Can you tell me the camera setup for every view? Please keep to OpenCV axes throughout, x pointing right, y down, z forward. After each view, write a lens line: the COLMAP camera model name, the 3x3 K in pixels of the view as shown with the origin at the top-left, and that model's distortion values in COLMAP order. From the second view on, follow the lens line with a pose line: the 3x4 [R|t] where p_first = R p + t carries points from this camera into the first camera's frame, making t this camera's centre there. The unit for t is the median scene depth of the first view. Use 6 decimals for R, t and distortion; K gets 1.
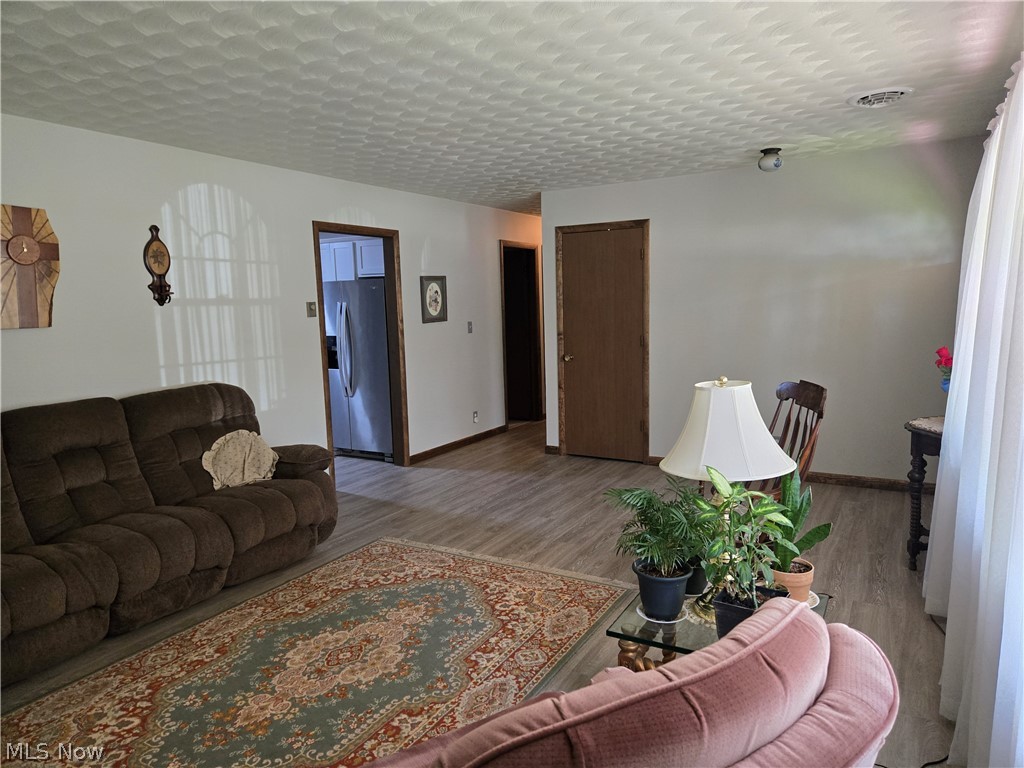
lens RADIAL K [[660.2, 0, 512.0], [0, 660.2, 384.0], [0, 0, 1]] dist [0.001332, 0.005817]
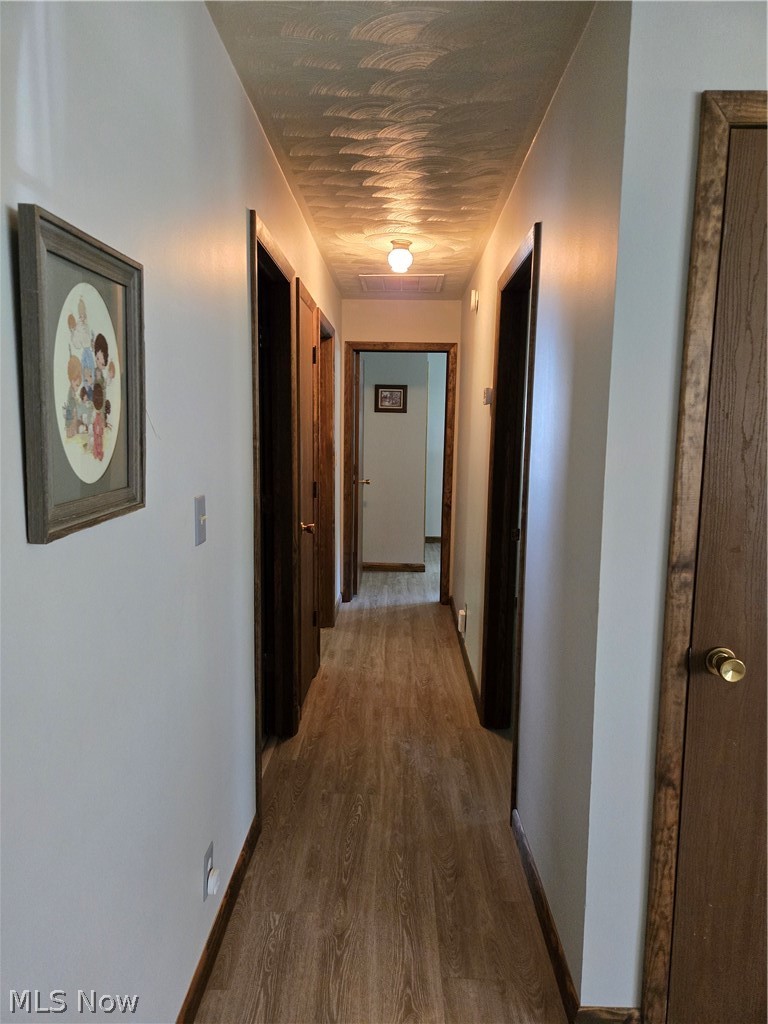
lens RADIAL K [[685.4, 0, 384.0], [0, 685.4, 512.0], [0, 0, 1]] dist [0.134679, -0.102162]
pose [[0.871777, -0.019358, 0.489520, -0.140502], [0.023096, 0.999732, -0.001597, -0.094688], [-0.489358, 0.012698, 0.871990, 0.809503]]
